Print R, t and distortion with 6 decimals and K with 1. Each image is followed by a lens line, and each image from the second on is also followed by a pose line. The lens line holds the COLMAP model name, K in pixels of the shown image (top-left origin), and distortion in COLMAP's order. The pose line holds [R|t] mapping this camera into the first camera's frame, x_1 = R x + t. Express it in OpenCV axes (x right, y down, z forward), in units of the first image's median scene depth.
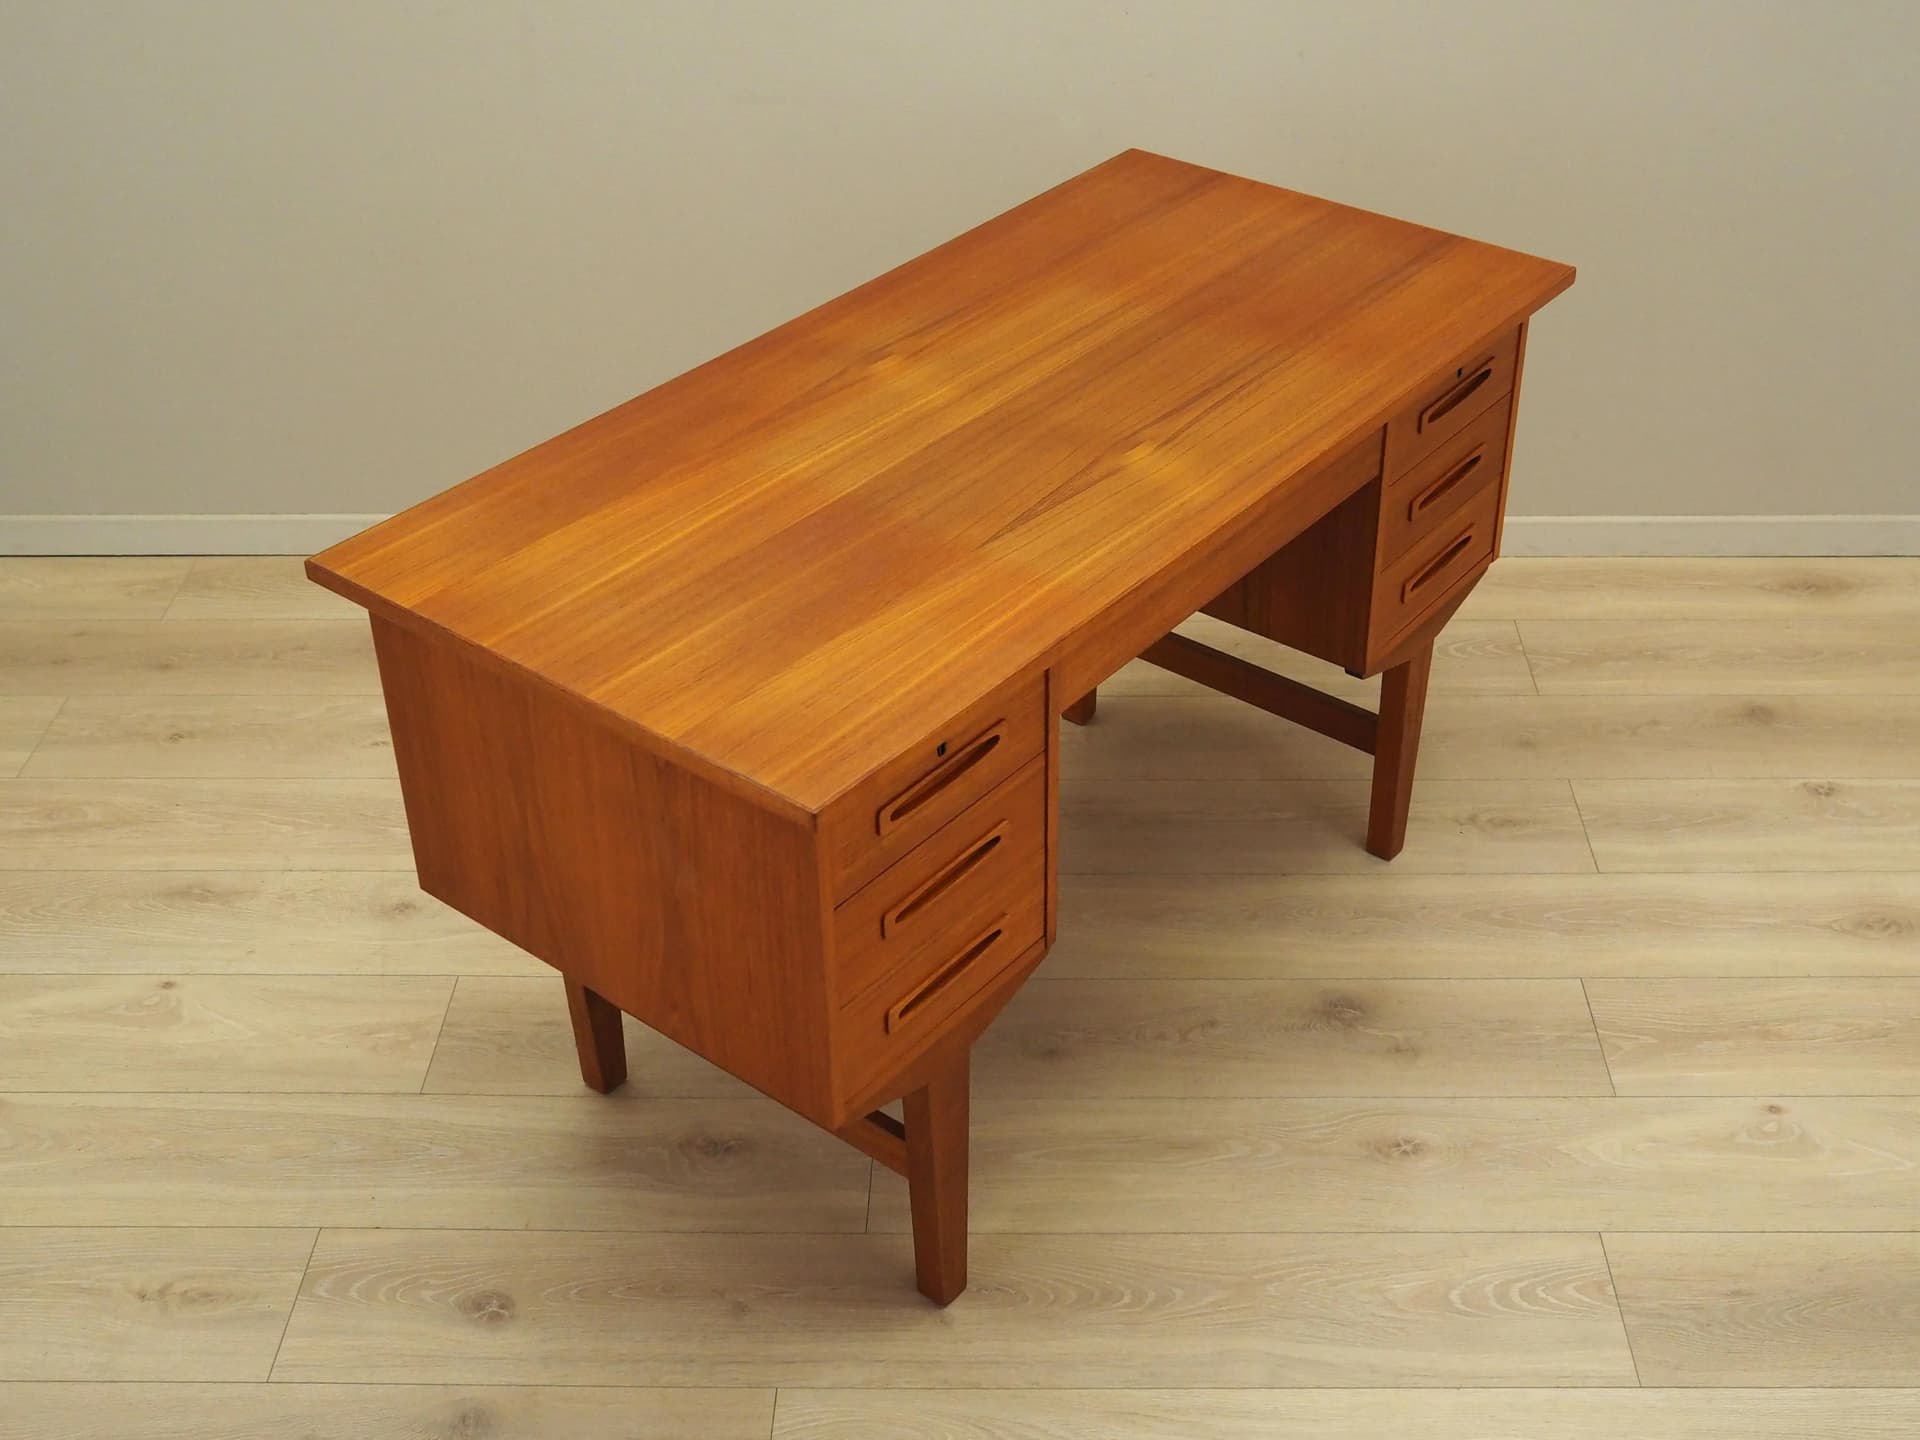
lens RADIAL K [[2048.7, 0, 980.2], [0, 2048.7, 707.2], [0, 0, 1]] dist [-0.022173, 0.000000]
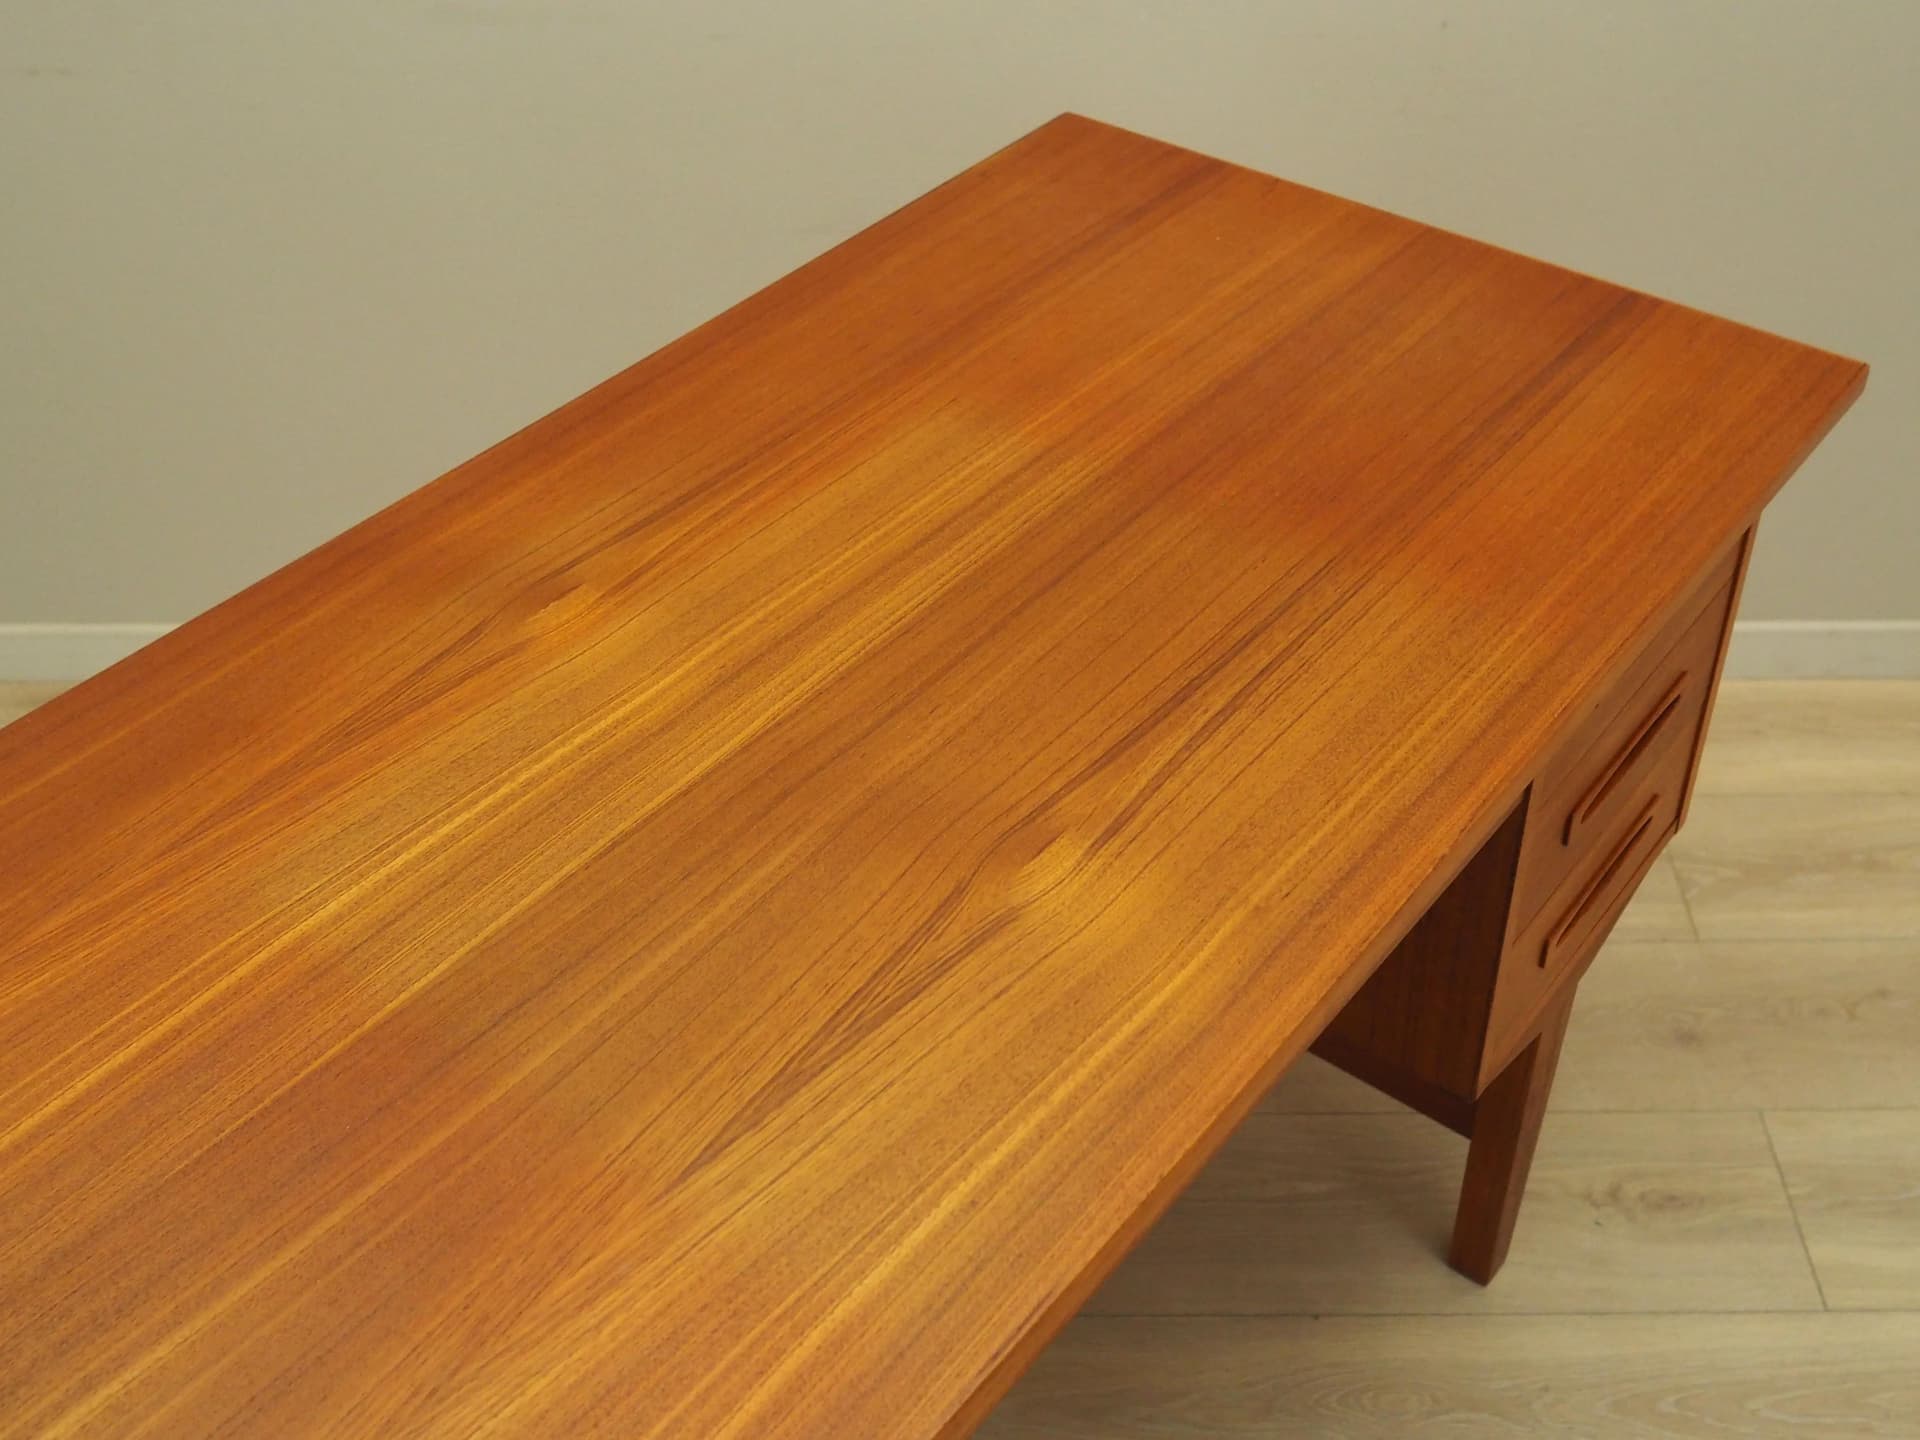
lens RADIAL K [[2048.7, 0, 968.3], [0, 2048.7, 699.6], [0, 0, 1]] dist [-0.022173, 0.000000]
pose [[0.999969, -0.007229, 0.003195, 0.050424], [0.006974, 0.997252, 0.073759, -0.174282], [-0.003720, -0.073734, 0.997271, 0.468583]]
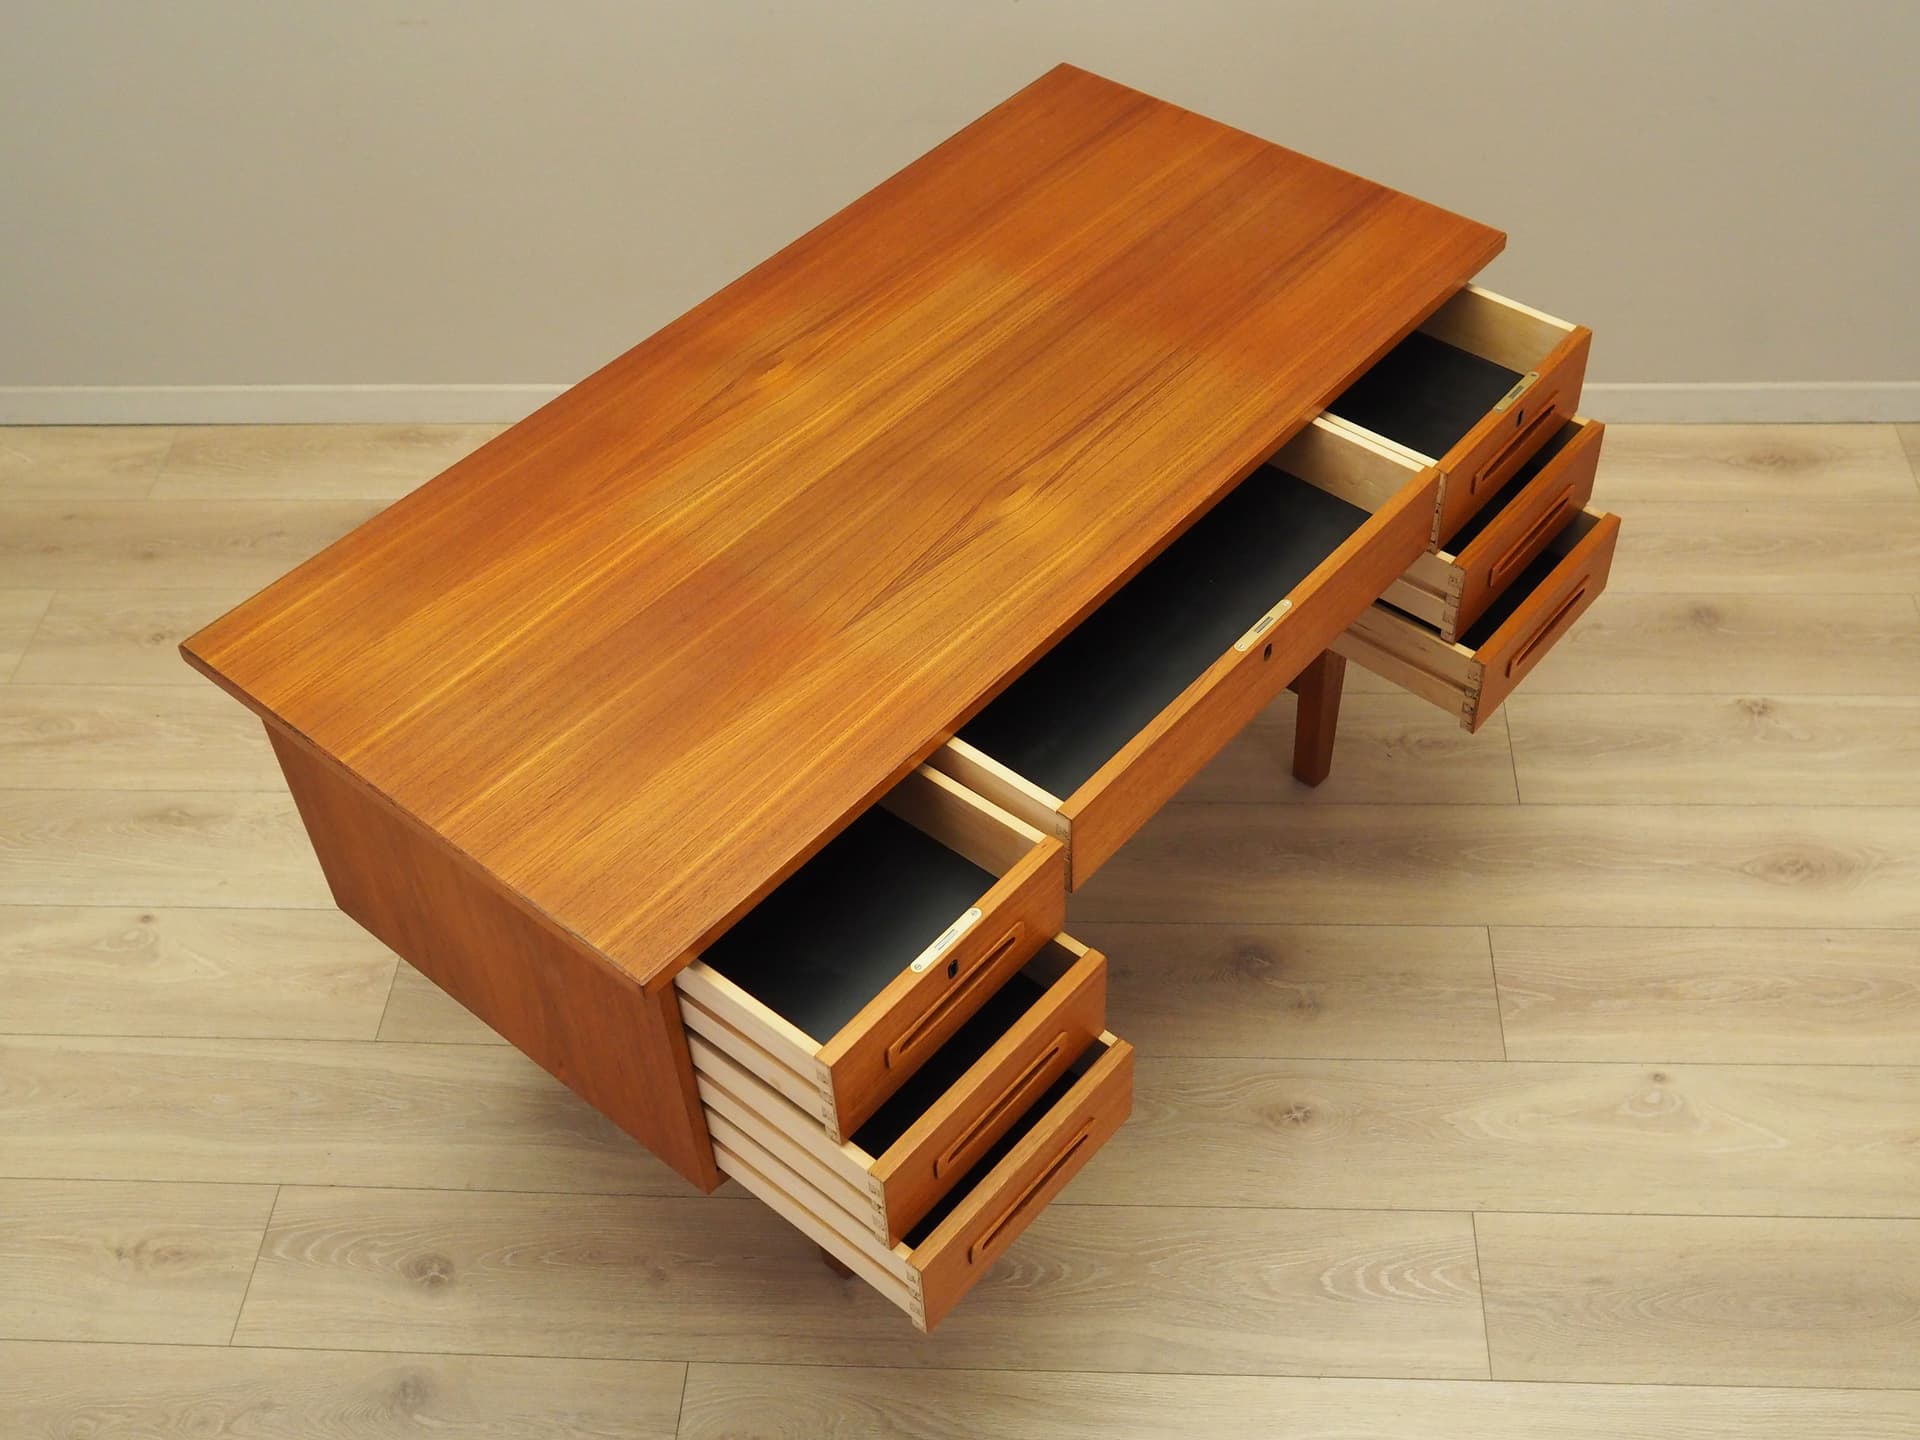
lens RADIAL K [[1945.6, 0, 968.3], [0, 1945.6, 705.5], [0, 0, 1]] dist [-0.023939, 0.000000]
pose [[0.998868, 0.000917, -0.047549, 0.086551], [0.008480, 0.980356, 0.197054, -0.186270], [0.046796, -0.197234, 0.979239, 0.058691]]
